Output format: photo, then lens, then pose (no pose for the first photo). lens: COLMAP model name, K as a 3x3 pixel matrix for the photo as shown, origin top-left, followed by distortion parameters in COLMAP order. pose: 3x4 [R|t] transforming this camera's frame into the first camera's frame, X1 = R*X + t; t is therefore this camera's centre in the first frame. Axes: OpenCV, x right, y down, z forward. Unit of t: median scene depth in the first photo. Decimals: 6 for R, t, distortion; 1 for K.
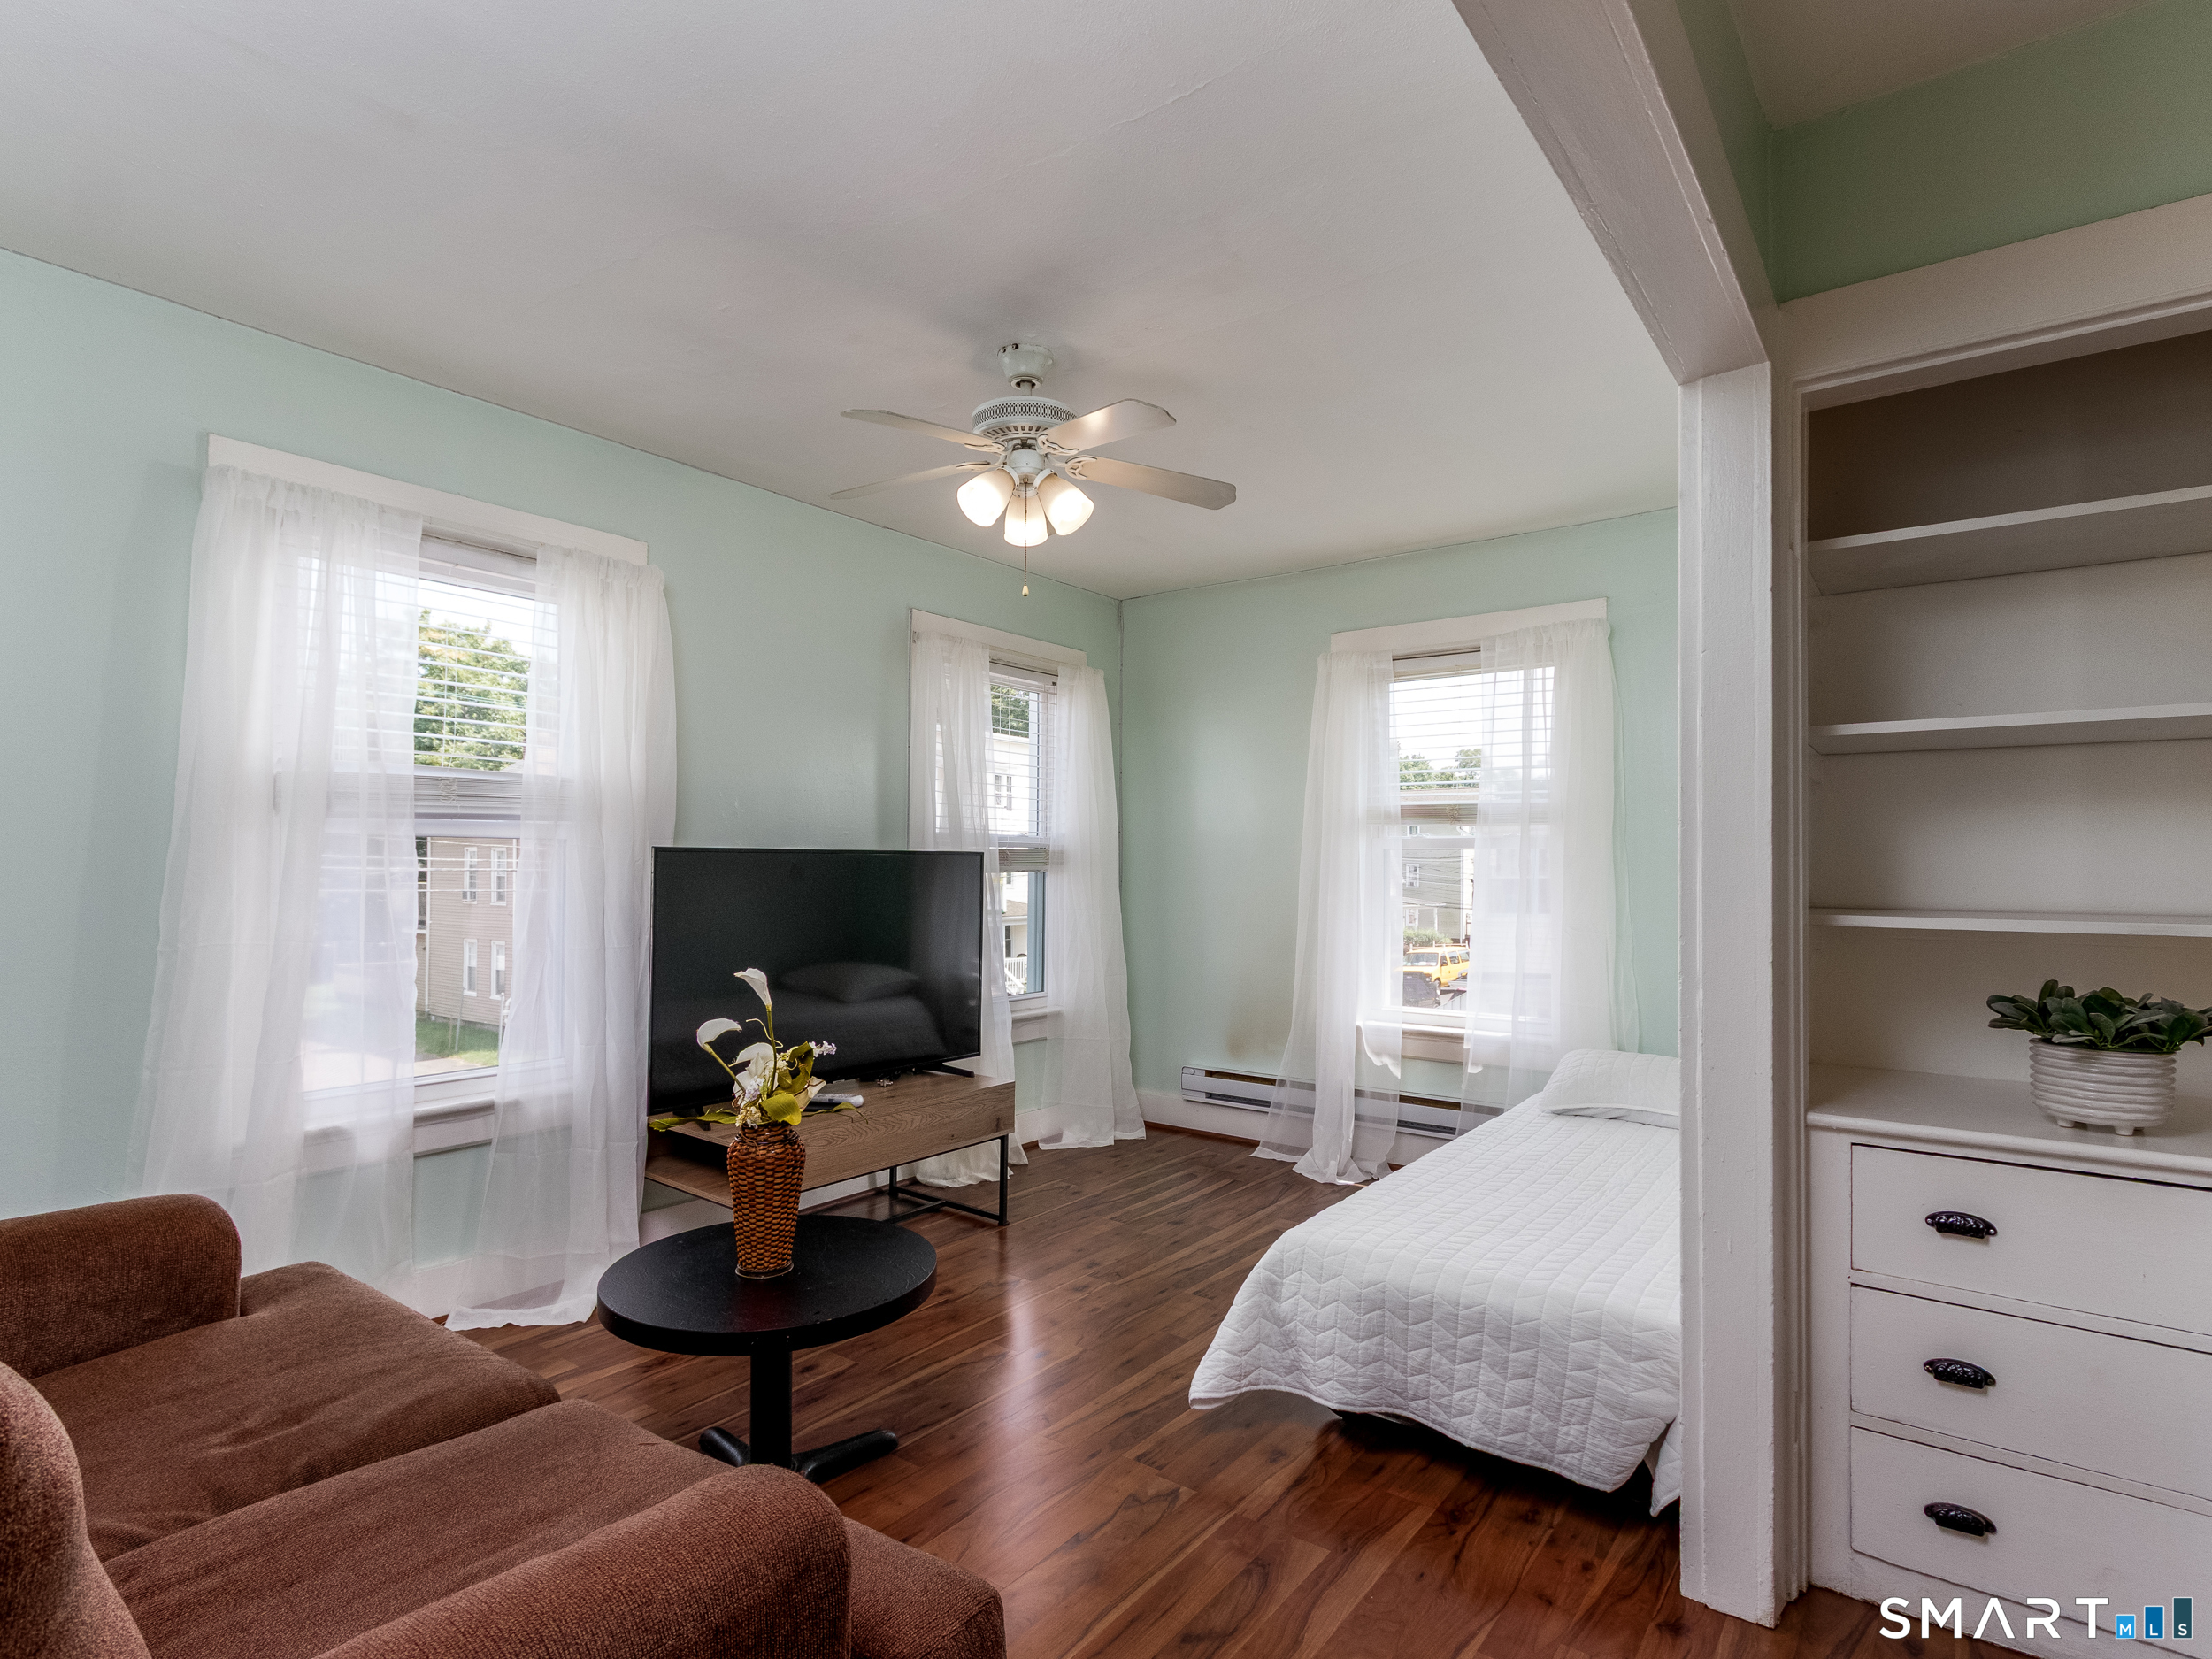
lens RADIAL K [[1147.4, 0, 1103.6], [0, 1147.4, 838.1], [0, 0, 1]] dist [0.008438, -0.001779]
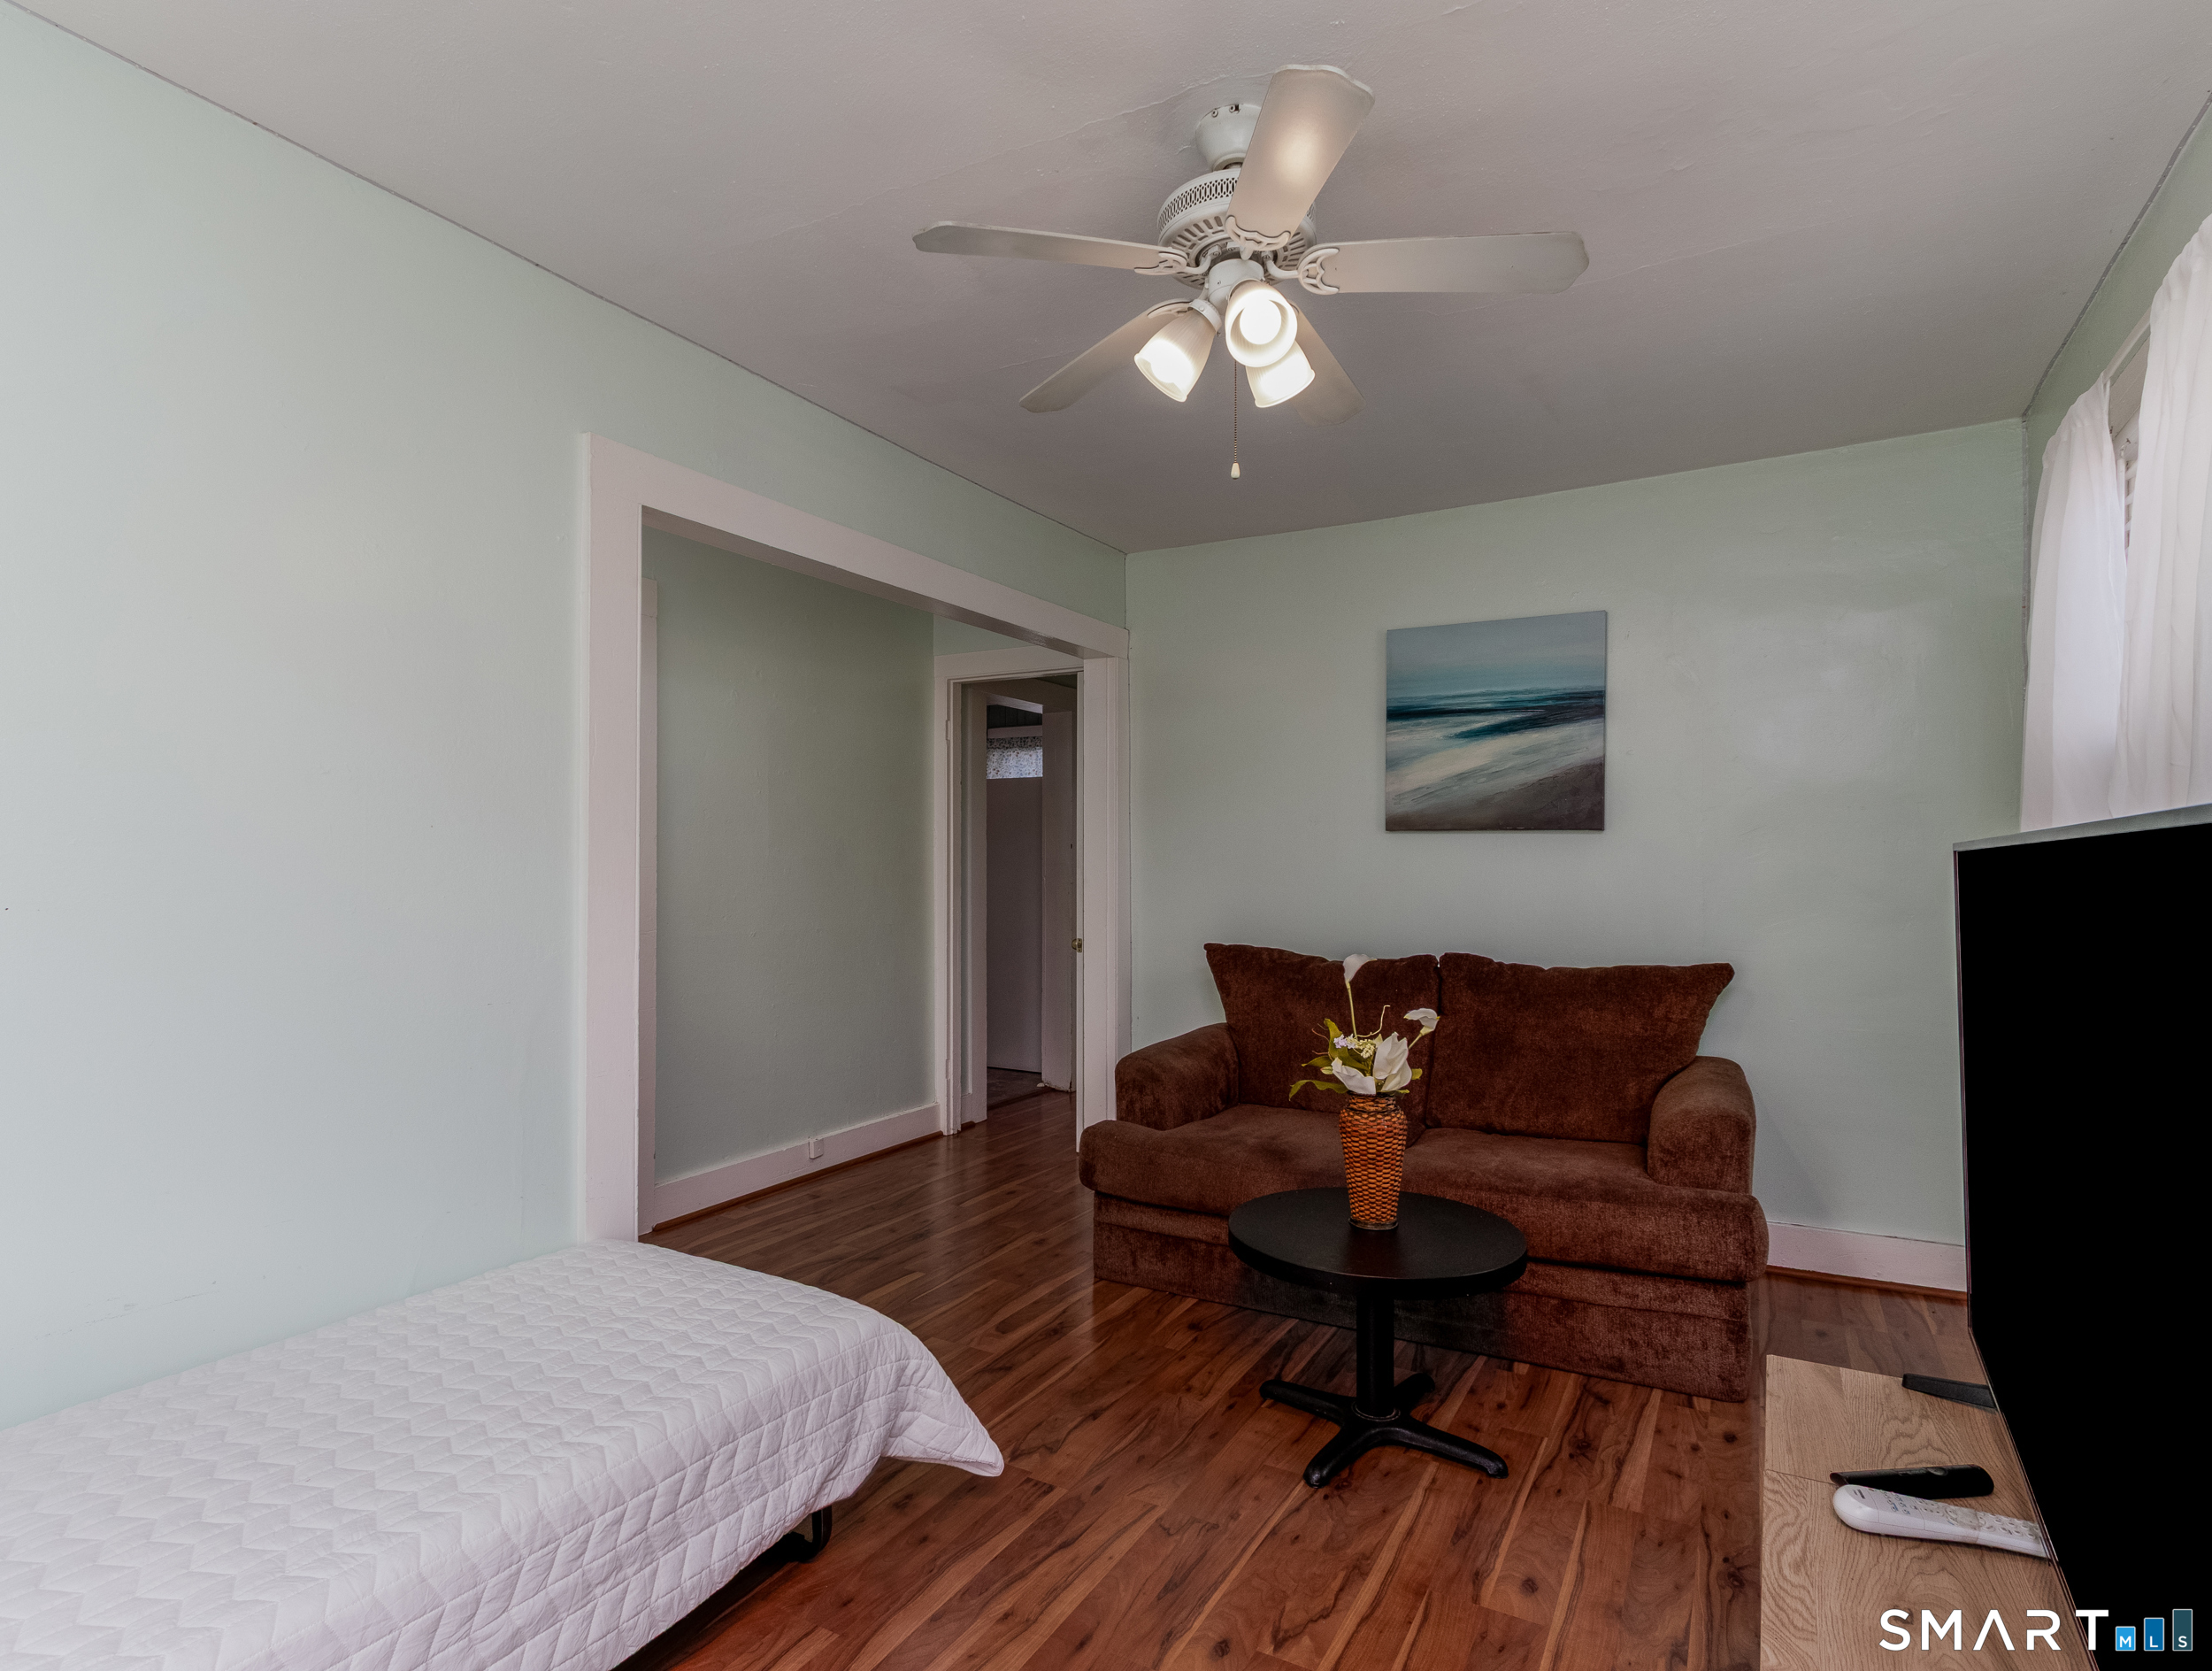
lens RADIAL K [[1141.1, 0, 1108.6], [0, 1141.1, 846.3], [0, 0, 1]] dist [0.000076, -0.000001]
pose [[-0.991393, -0.014594, -0.130104, 0.107564], [-0.011631, 0.999656, -0.023506, 0.025564], [0.130402, -0.021790, -0.991222, 1.845234]]
